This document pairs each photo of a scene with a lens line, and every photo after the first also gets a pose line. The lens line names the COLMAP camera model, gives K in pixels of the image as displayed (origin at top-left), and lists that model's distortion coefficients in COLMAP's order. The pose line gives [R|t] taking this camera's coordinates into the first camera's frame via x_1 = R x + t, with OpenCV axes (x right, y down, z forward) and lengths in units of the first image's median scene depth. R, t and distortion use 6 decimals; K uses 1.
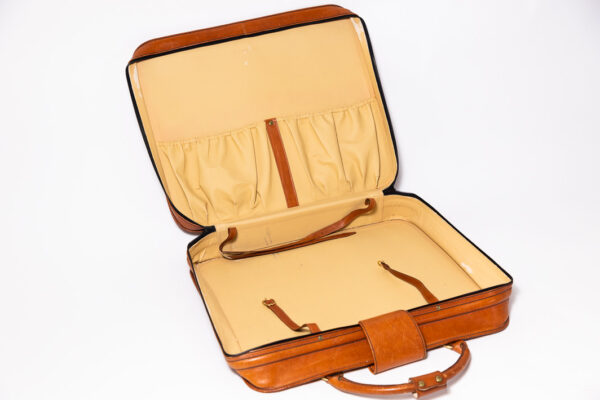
lens RADIAL K [[893.9, 0, 300.0], [0, 893.9, 200.7], [0, 0, 1]] dist [0.017900, 0.000000]
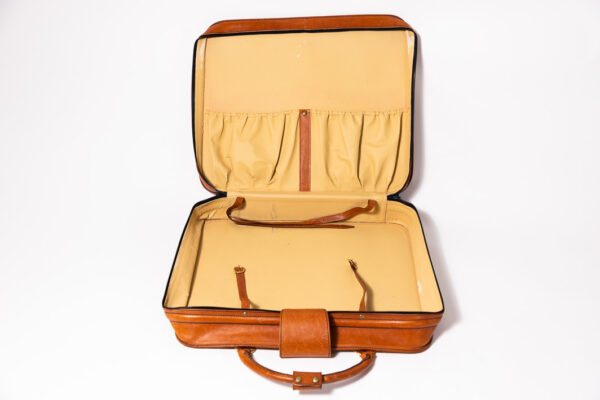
lens RADIAL K [[803.1, 0, 301.0], [0, 803.1, 200.4], [0, 0, 1]] dist [-0.007357, 0.000000]
pose [[0.926636, 0.236998, -0.291851, 0.285318], [-0.212064, 0.970492, 0.114781, -0.096749], [0.310442, -0.044469, 0.949552, 0.043614]]
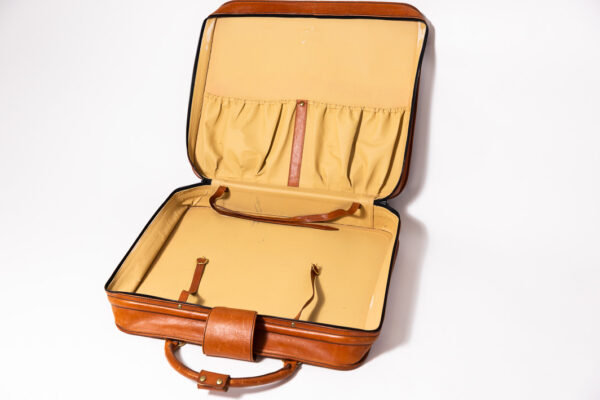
lens RADIAL K [[919.1, 0, 299.6], [0, 919.1, 199.1], [0, 0, 1]] dist [-0.020110, 0.000000]
pose [[0.808489, 0.331044, -0.486575, 0.534969], [-0.269048, 0.943243, 0.194693, -0.193613], [0.523410, -0.026495, 0.851669, 0.077831]]
